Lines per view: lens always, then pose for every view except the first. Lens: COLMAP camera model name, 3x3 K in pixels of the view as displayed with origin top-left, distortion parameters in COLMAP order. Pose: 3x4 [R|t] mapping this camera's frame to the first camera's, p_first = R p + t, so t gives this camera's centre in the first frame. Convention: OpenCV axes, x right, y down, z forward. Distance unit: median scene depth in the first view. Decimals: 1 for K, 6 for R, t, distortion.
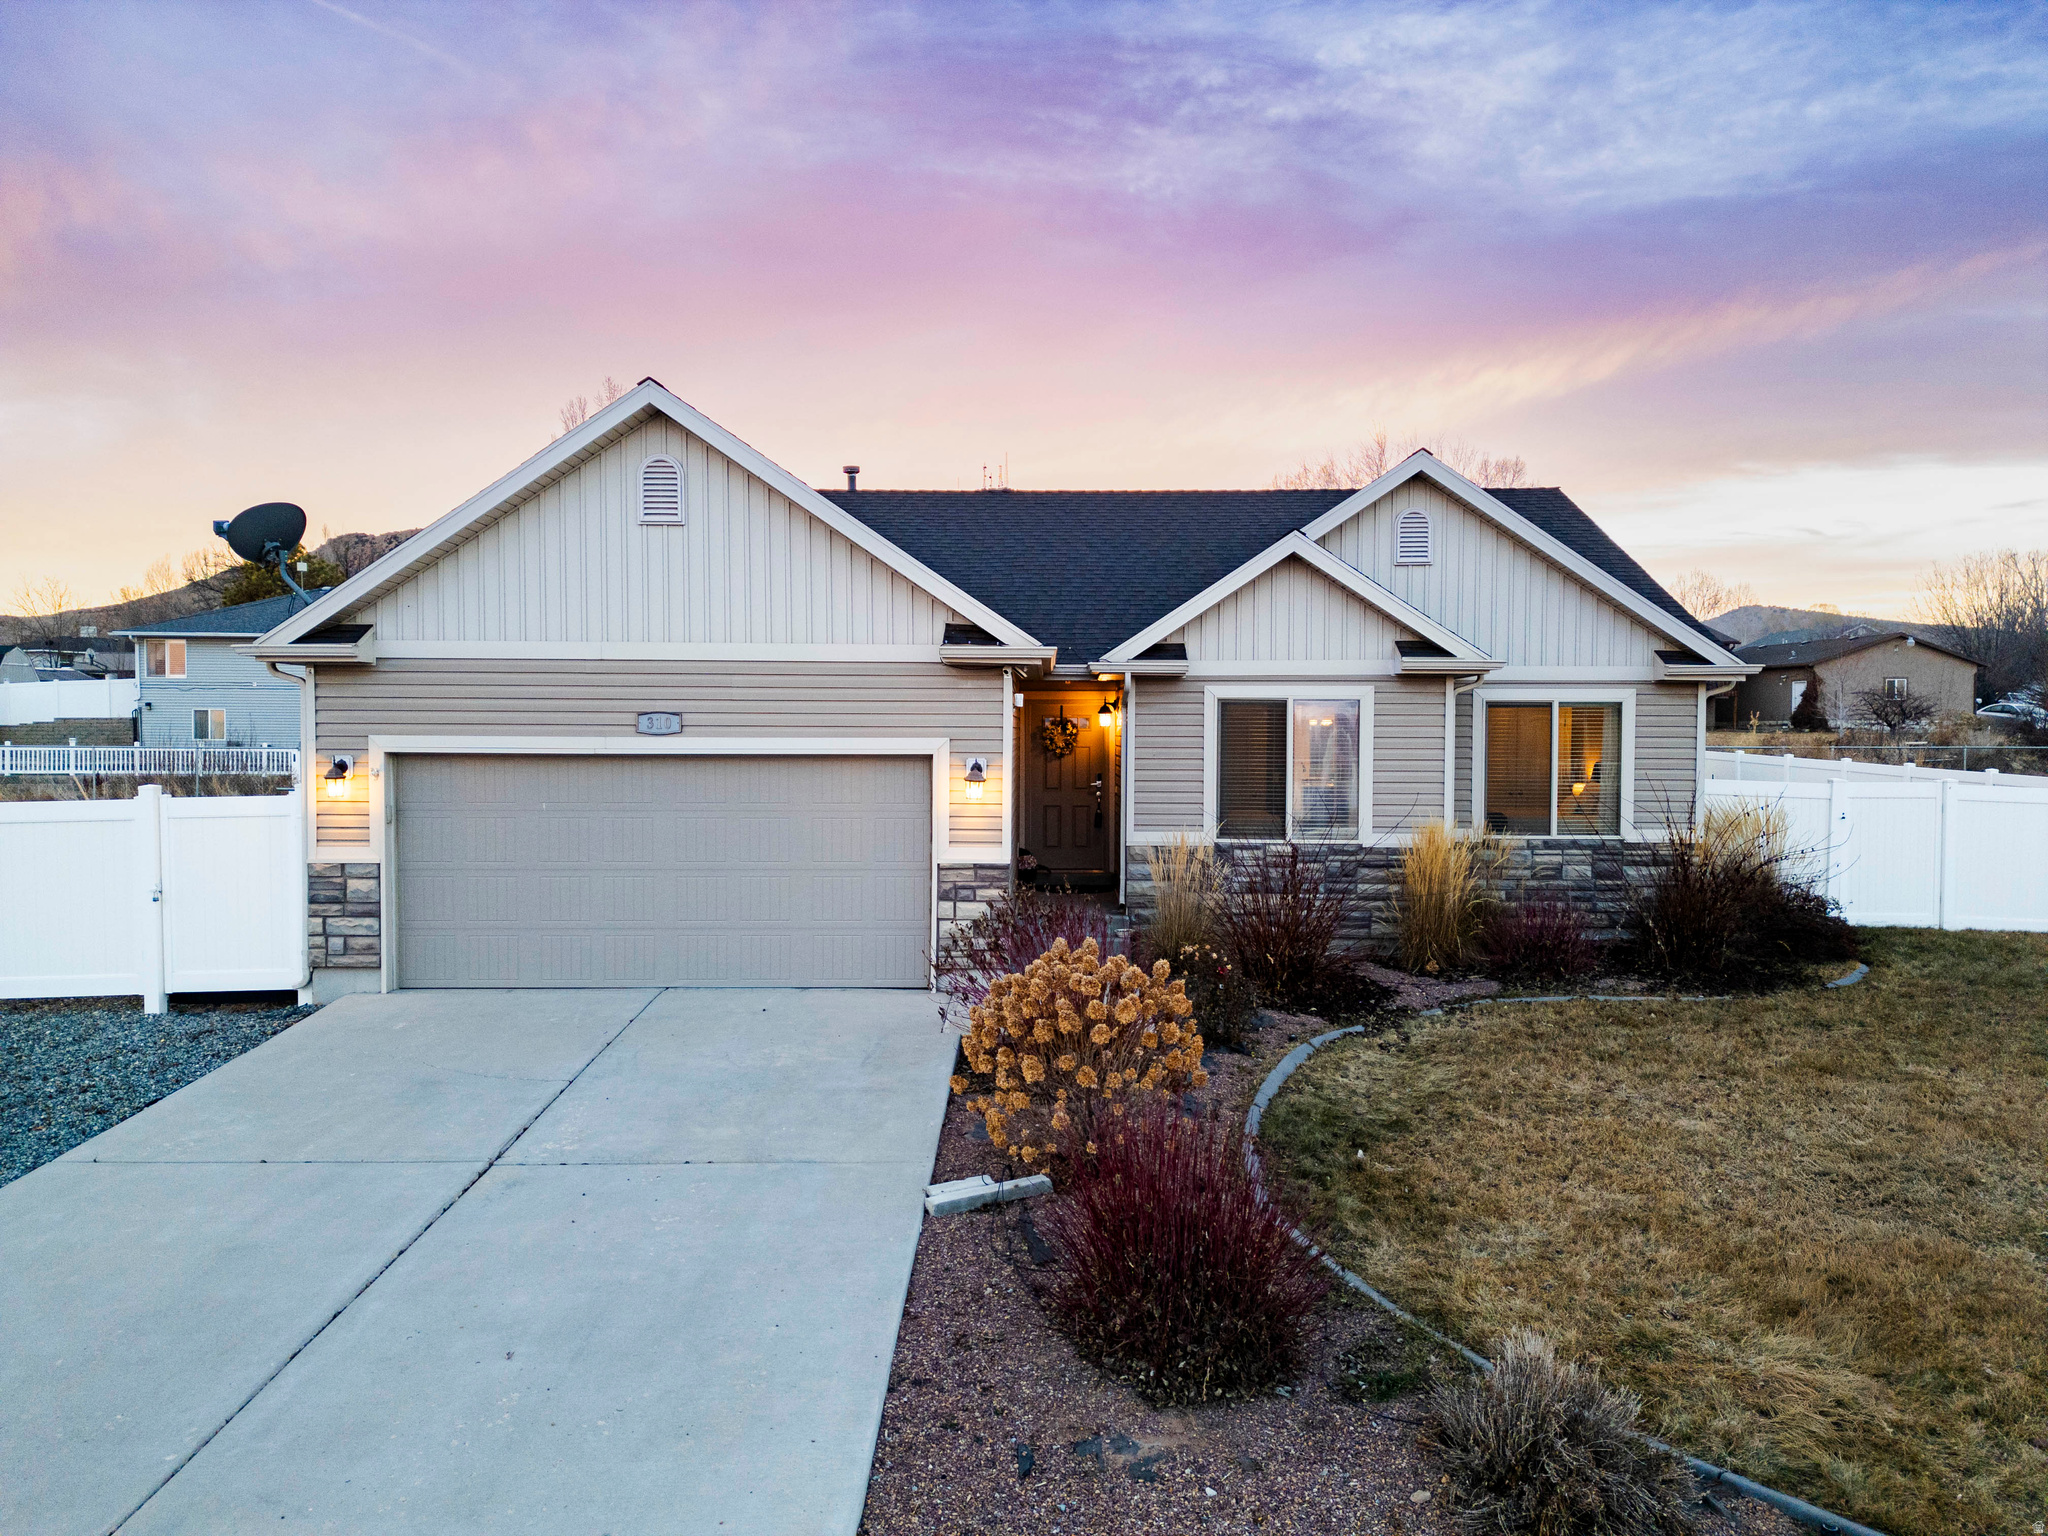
lens RADIAL K [[1422.6, 0, 1028.4], [0, 1422.6, 777.7], [0, 0, 1]] dist [0.078529, -0.070699]
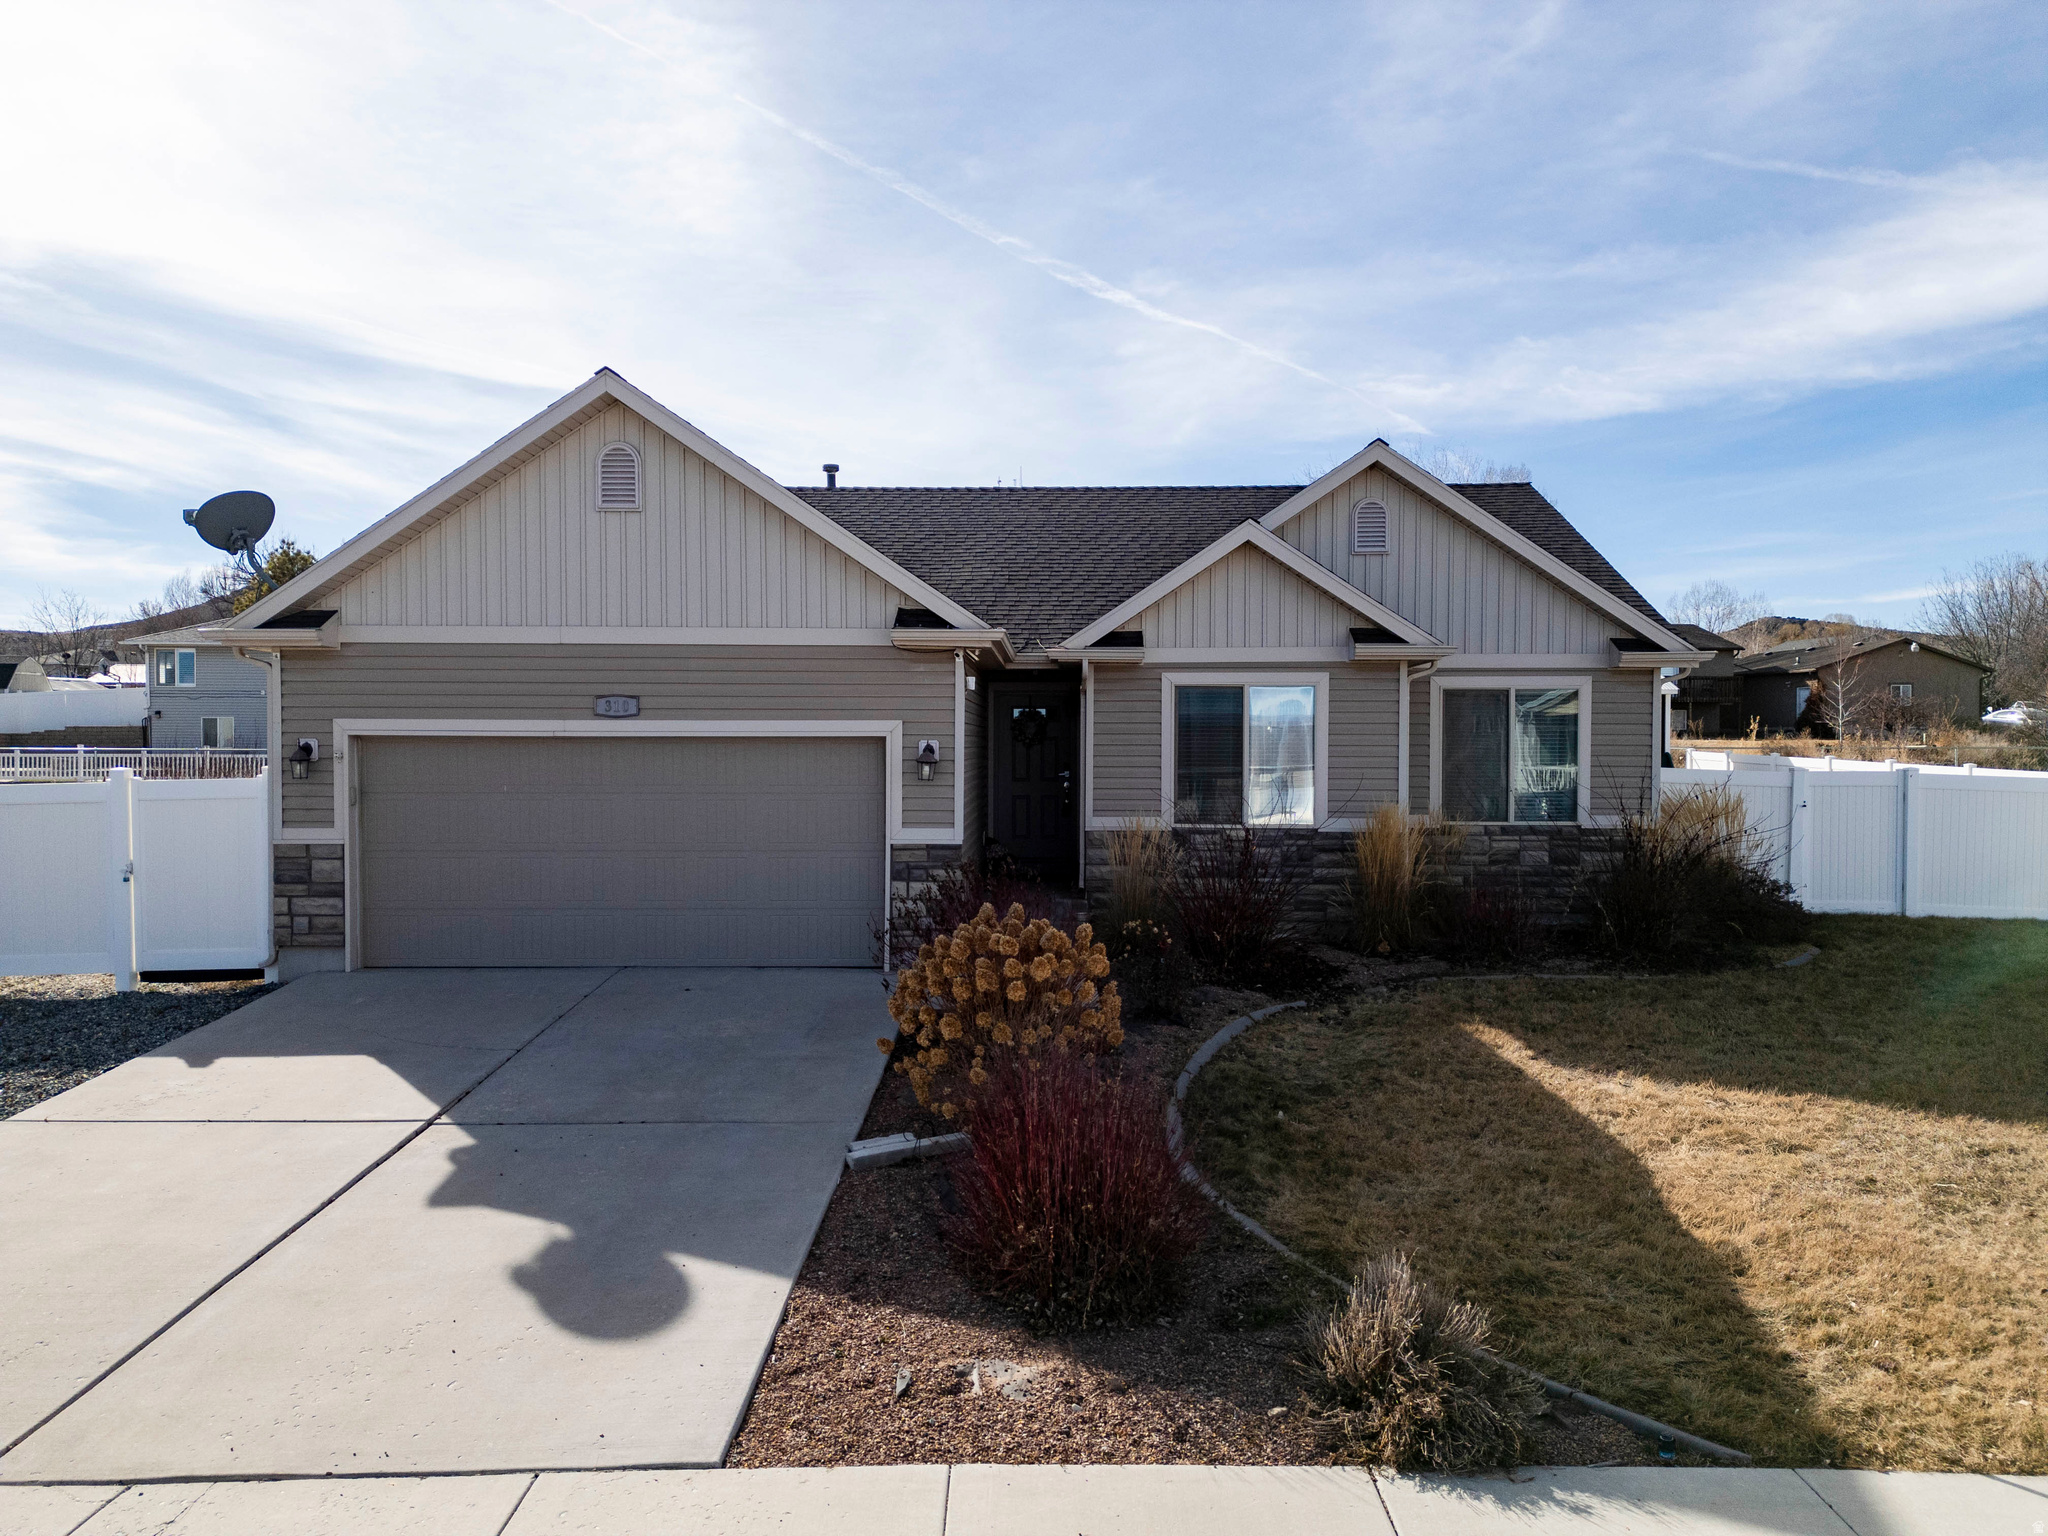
lens RADIAL K [[1422.6, 0, 1028.7], [0, 1422.6, 780.9], [0, 0, 1]] dist [0.078529, -0.070699]
pose [[0.999942, -0.001388, -0.010709, 0.045618], [0.001307, 0.999971, -0.007540, 0.022948], [0.010719, 0.007526, 0.999914, -0.016130]]
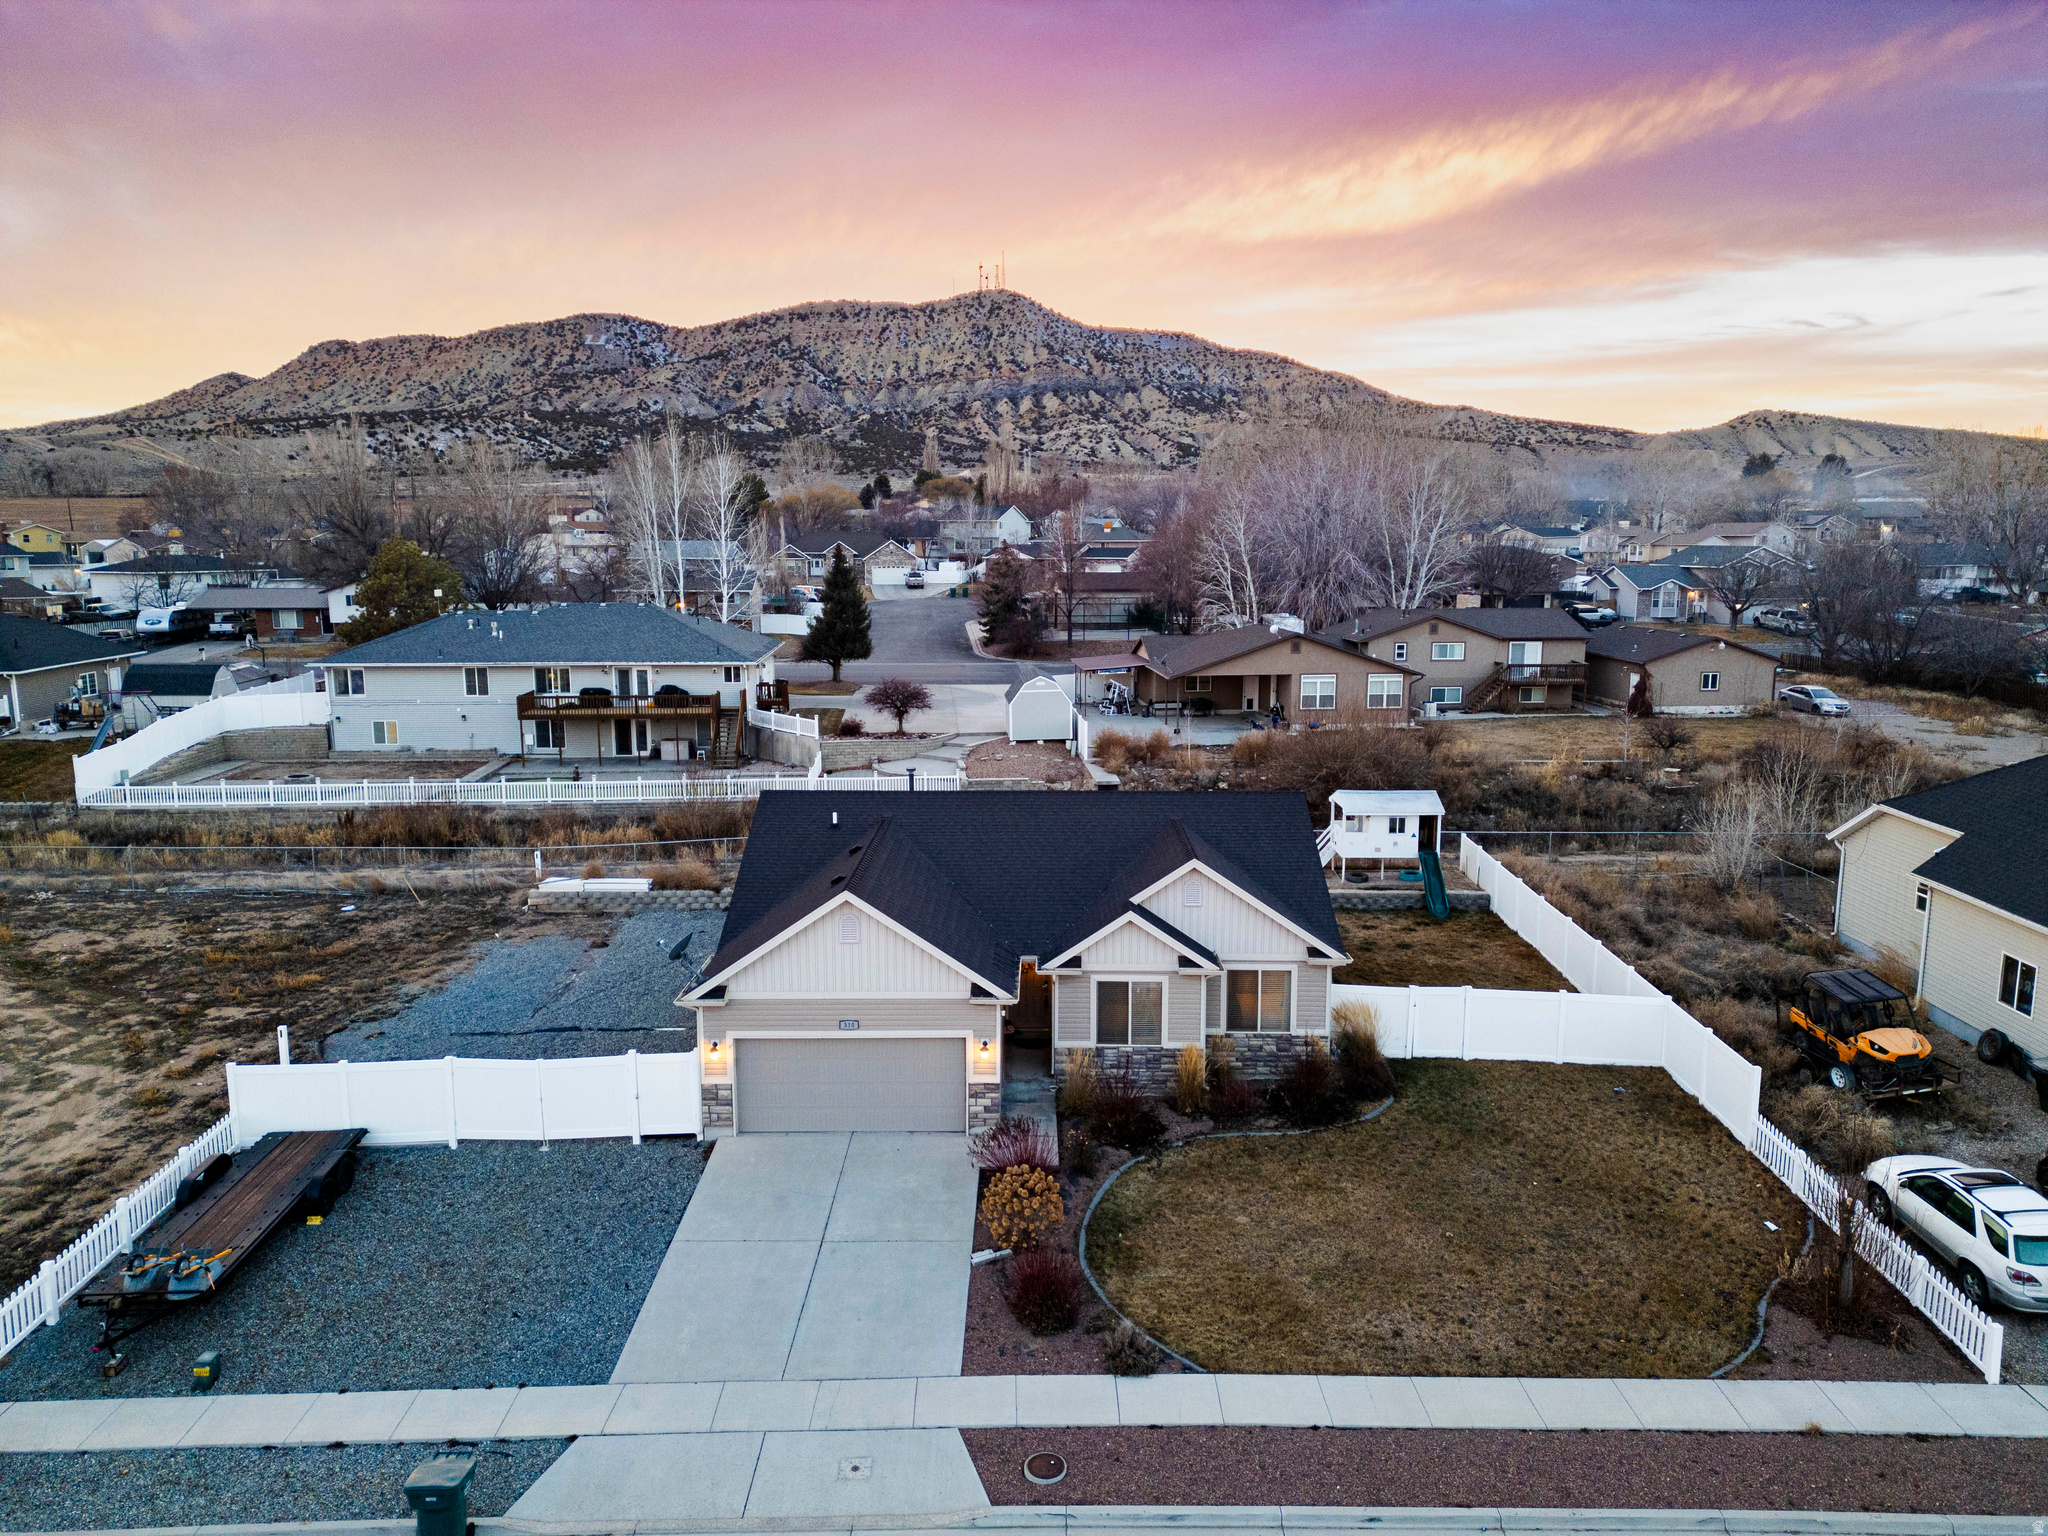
lens RADIAL K [[1422.6, 0, 1027.7], [0, 1422.6, 763.0], [0, 0, 1]] dist [0.078529, -0.070699]
pose [[0.999985, -0.005439, -0.000588, 0.037394], [0.005470, 0.992323, 0.123552, -0.746183], [-0.000088, -0.123553, 0.992338, -1.255963]]
